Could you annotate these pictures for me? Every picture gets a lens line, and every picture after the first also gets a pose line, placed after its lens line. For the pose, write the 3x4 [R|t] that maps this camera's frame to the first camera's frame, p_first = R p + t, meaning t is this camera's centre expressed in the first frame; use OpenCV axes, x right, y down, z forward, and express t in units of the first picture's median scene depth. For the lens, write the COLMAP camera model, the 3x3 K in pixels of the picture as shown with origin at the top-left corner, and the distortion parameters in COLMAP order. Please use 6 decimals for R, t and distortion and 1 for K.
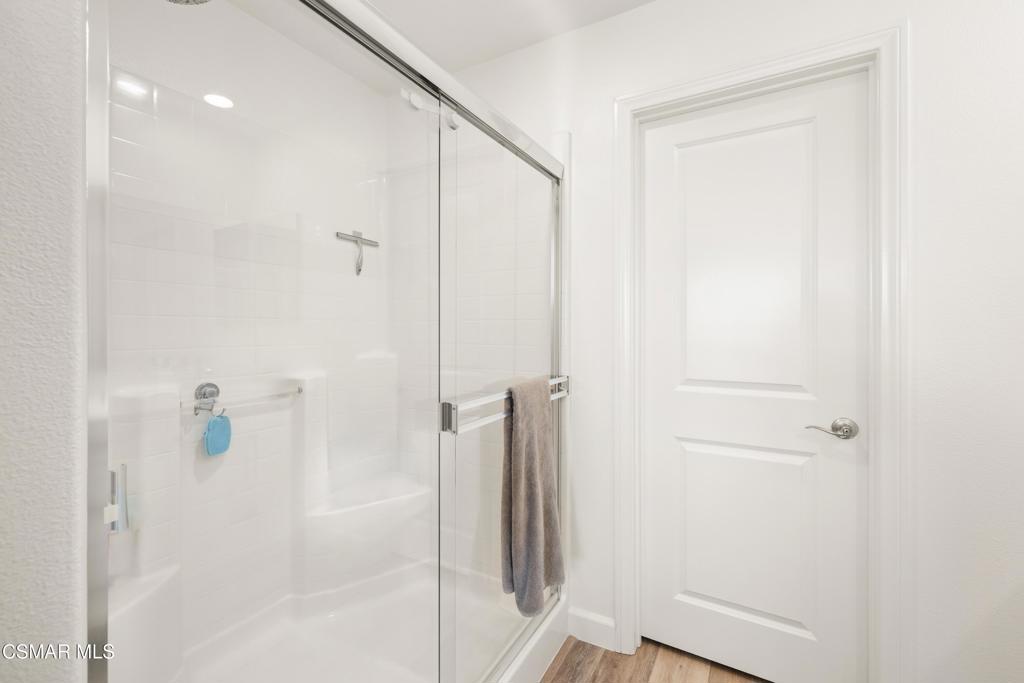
lens RADIAL K [[445.0, 0, 507.4], [0, 445.0, 330.7], [0, 0, 1]] dist [-0.002442, 0.000088]
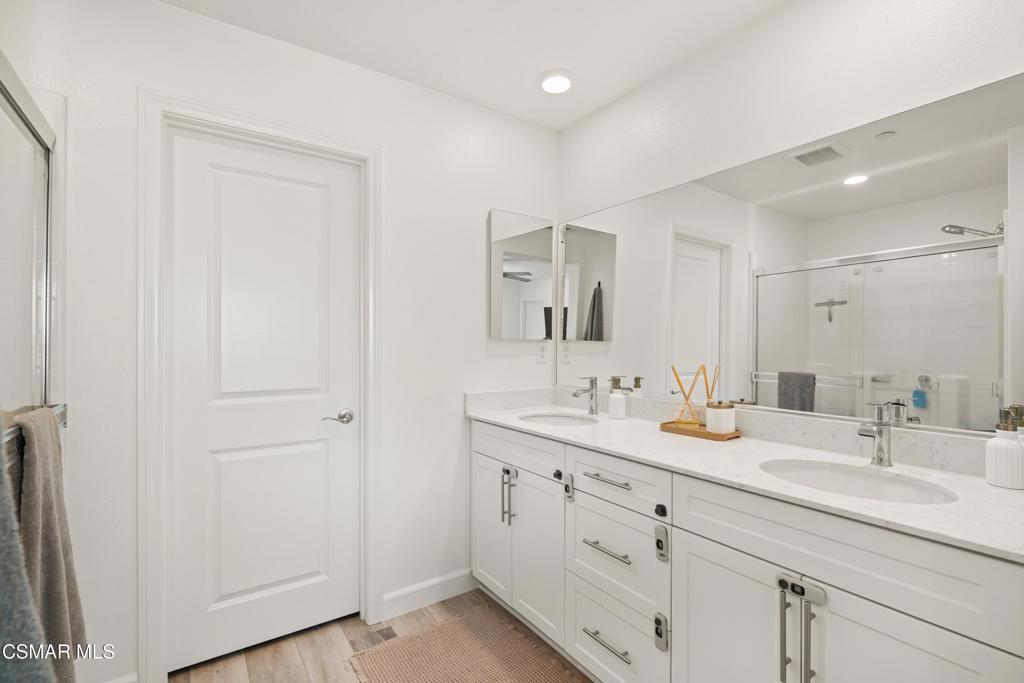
lens RADIAL K [[459.8, 0, 522.4], [0, 459.8, 345.8], [0, 0, 1]] dist [0.001647, 0.000238]
pose [[0.405111, -0.001874, 0.914265, -0.321995], [0.002571, 0.999996, 0.000910, -0.000213], [-0.914264, 0.001982, 0.405115, -0.088211]]
